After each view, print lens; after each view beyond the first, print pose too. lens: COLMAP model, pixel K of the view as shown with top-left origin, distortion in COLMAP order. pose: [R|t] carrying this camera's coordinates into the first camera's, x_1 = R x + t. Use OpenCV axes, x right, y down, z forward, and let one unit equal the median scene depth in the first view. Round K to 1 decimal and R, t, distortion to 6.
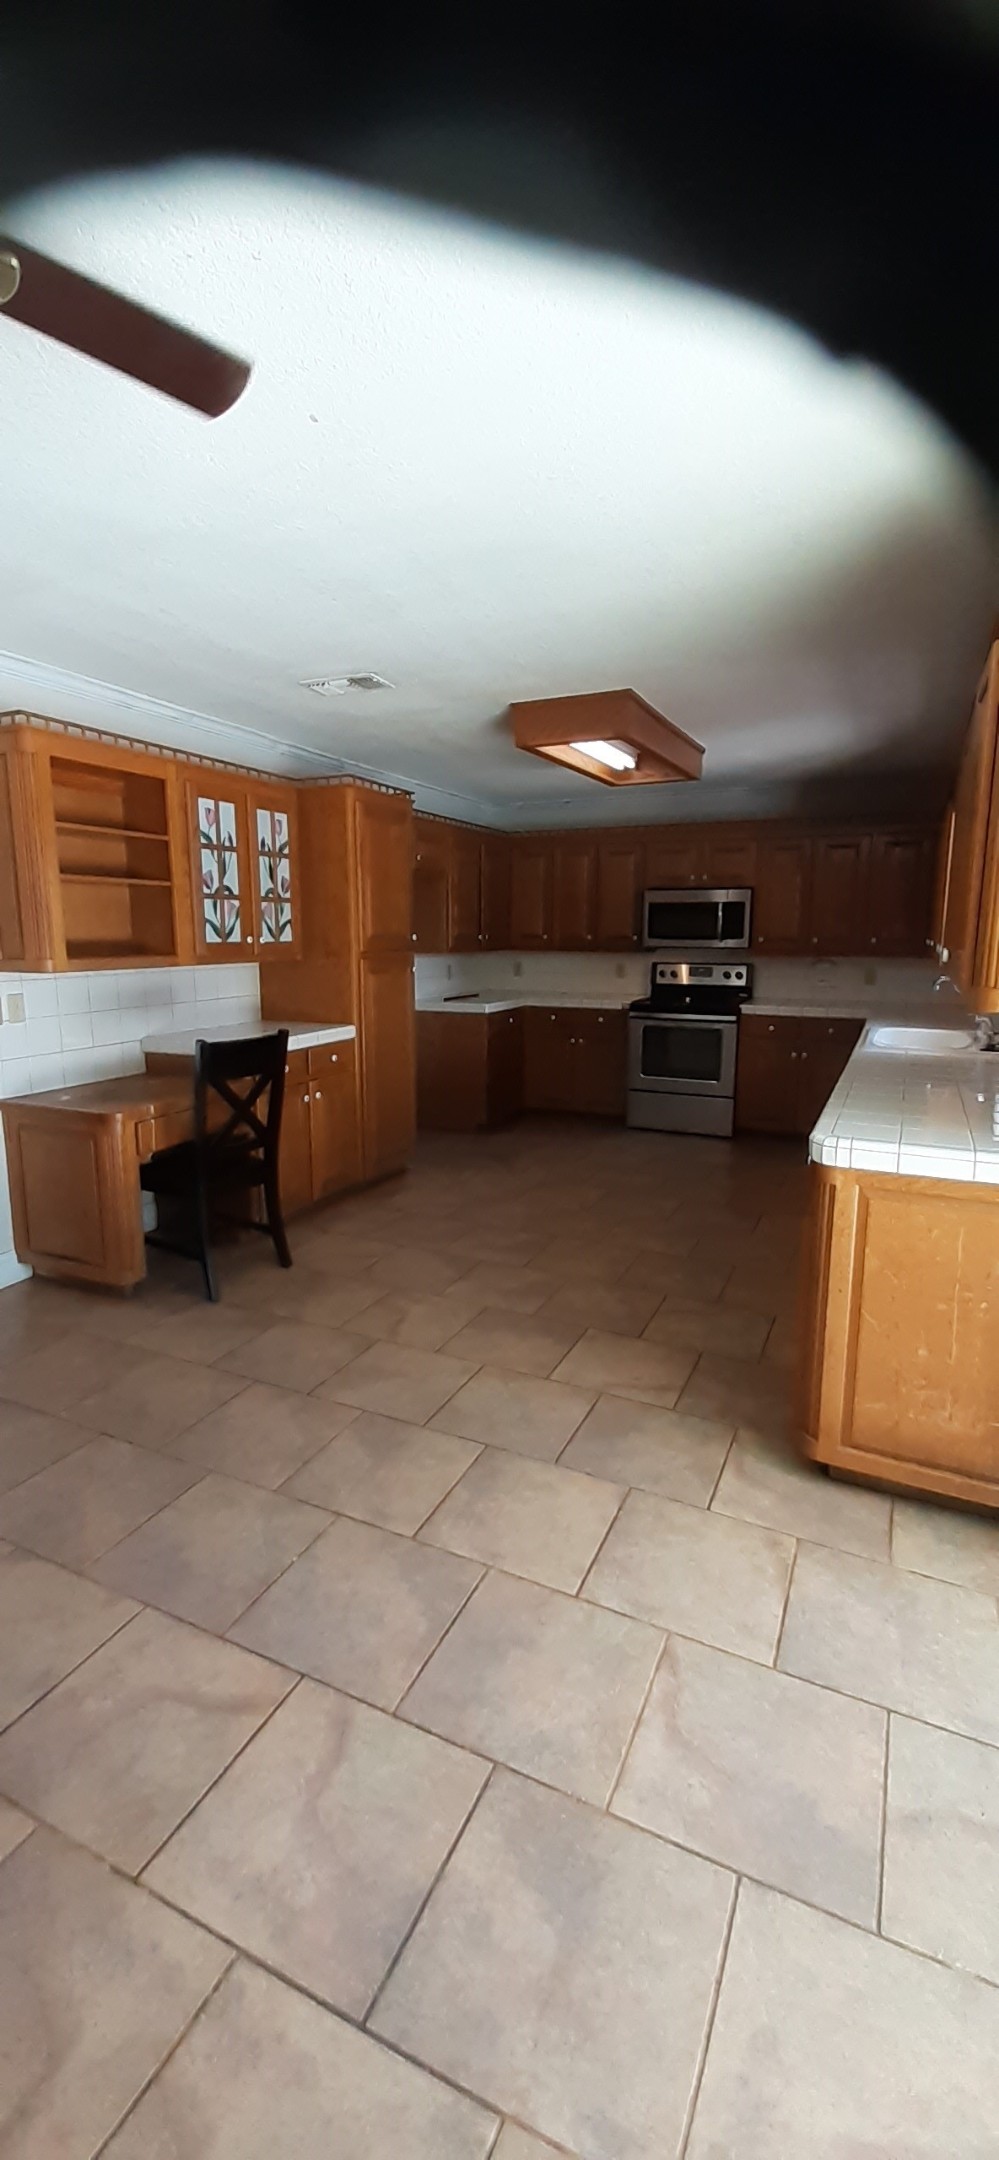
lens RADIAL K [[877.1, 0, 508.3], [0, 877.1, 1082.8], [0, 0, 1]] dist [0.001830, 0.000116]
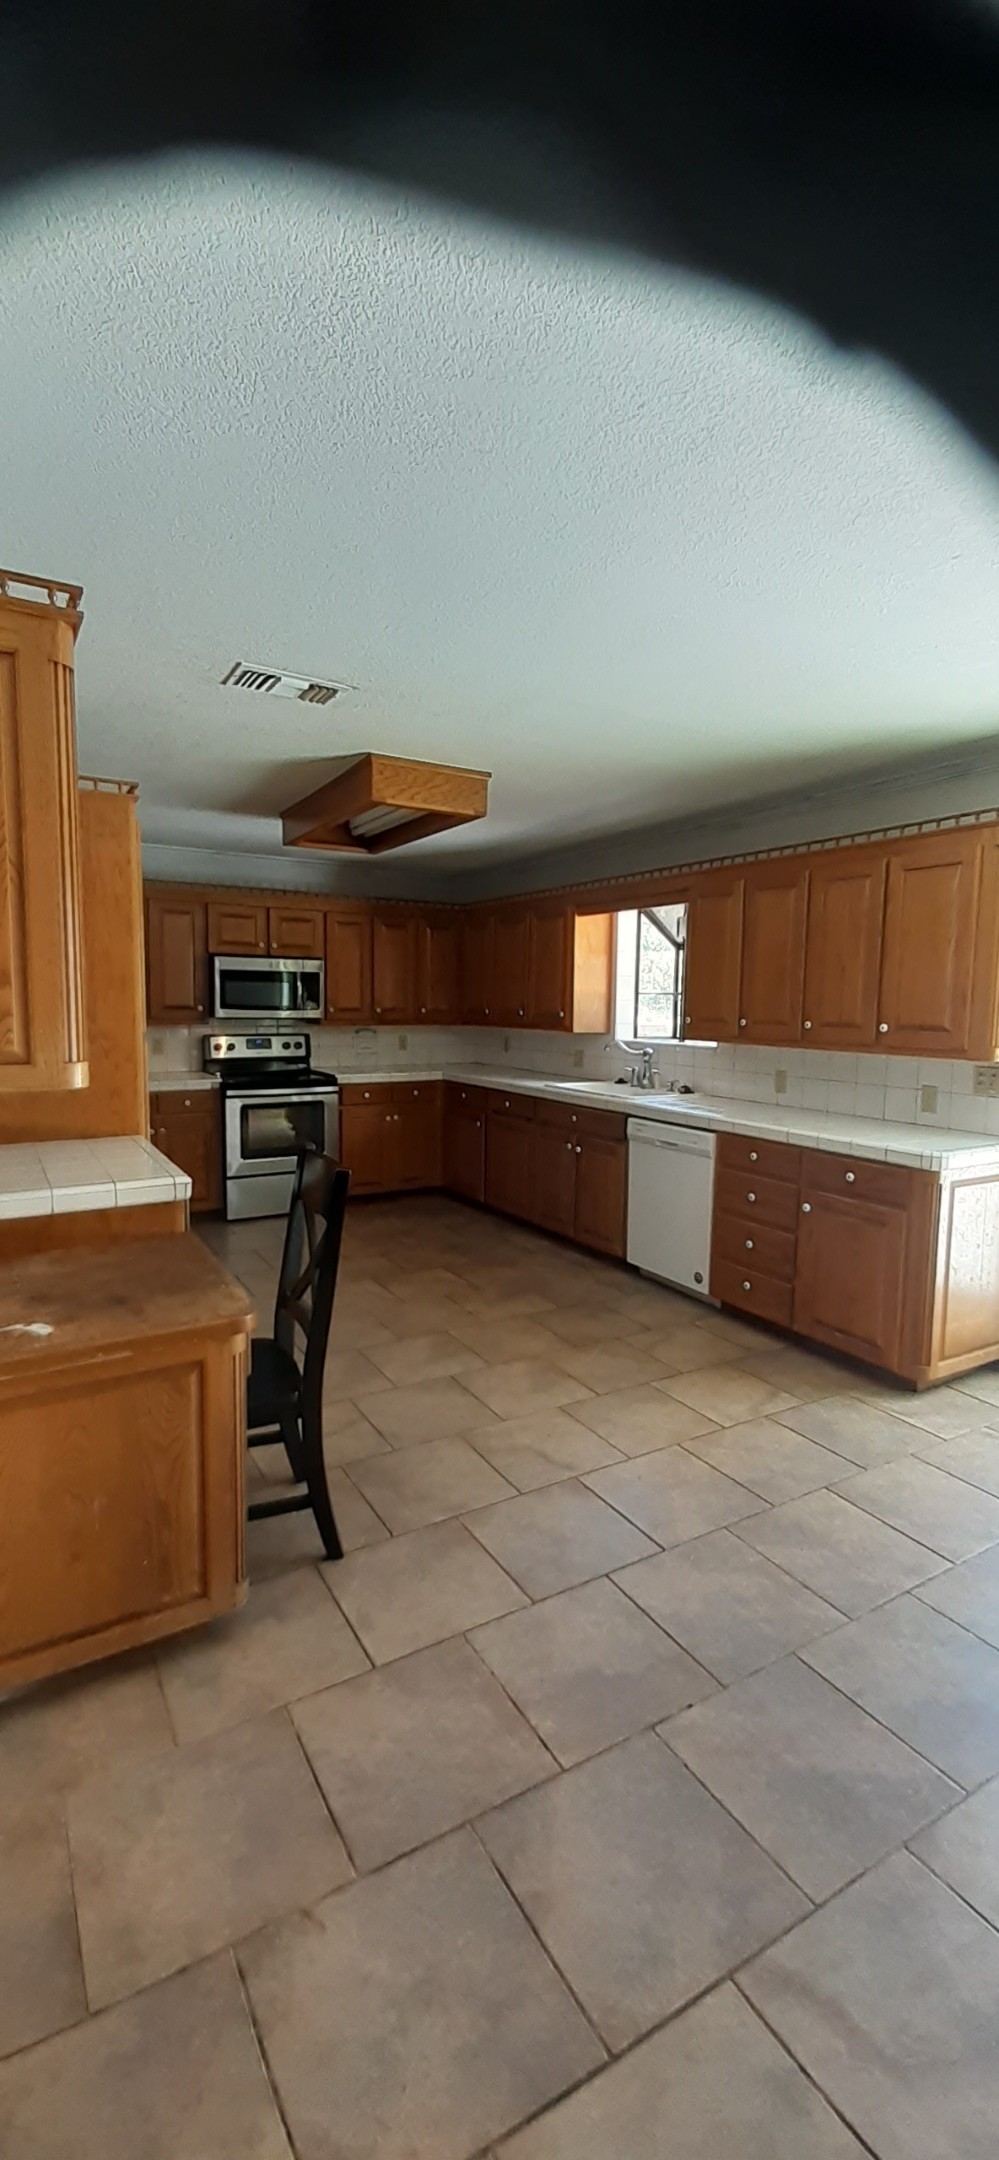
lens RADIAL K [[877.1, 0, 508.3], [0, 877.1, 1082.8], [0, 0, 1]] dist [0.001830, 0.000116]
pose [[0.558484, -0.070629, 0.826503, -0.450090], [0.131190, 0.991349, -0.003932, -0.049357], [-0.819076, 0.110625, 0.562918, 0.273587]]
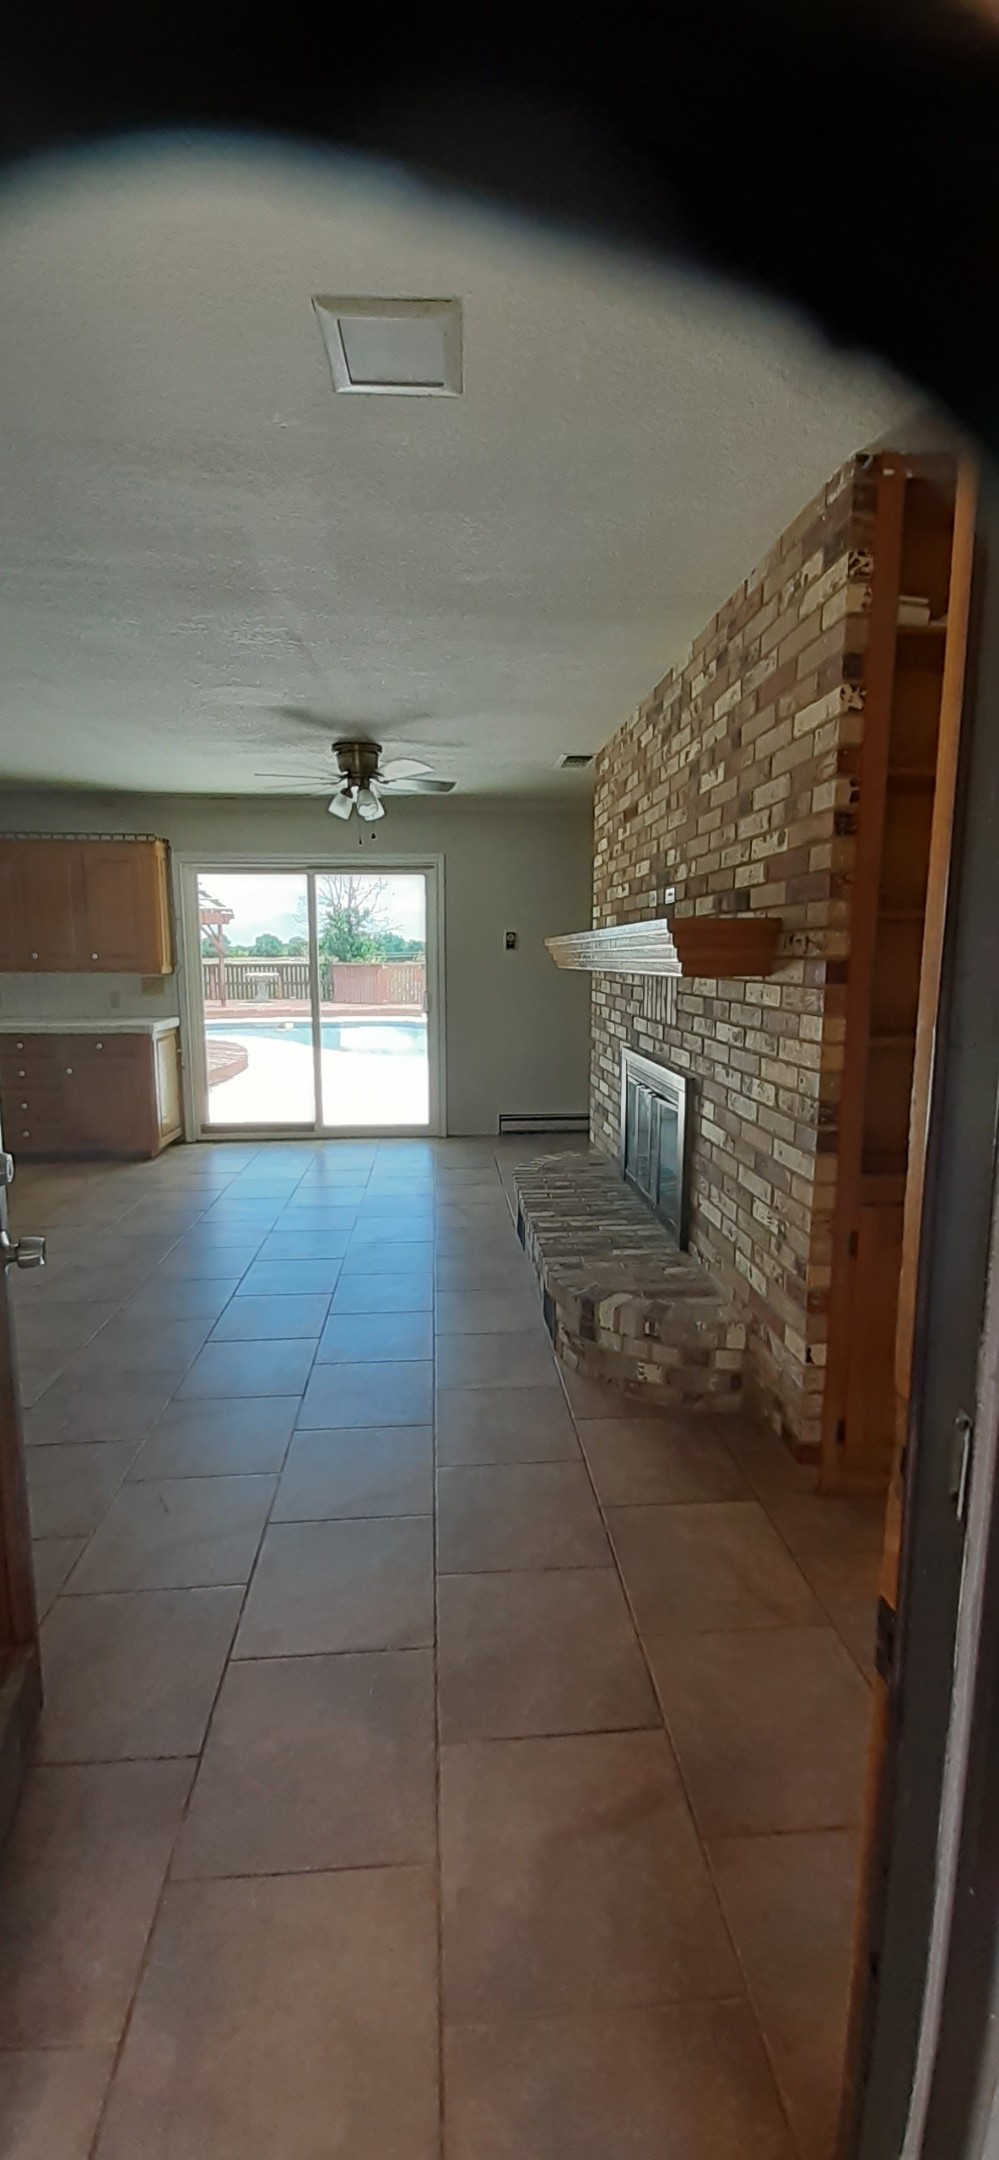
lens RADIAL K [[877.1, 0, 508.3], [0, 877.1, 1082.8], [0, 0, 1]] dist [0.001830, 0.000116]
pose [[-0.498292, -0.130984, 0.857058, -0.905772], [0.147045, 0.961434, 0.232427, -0.079994], [-0.854449, 0.241843, -0.459815, 0.485534]]
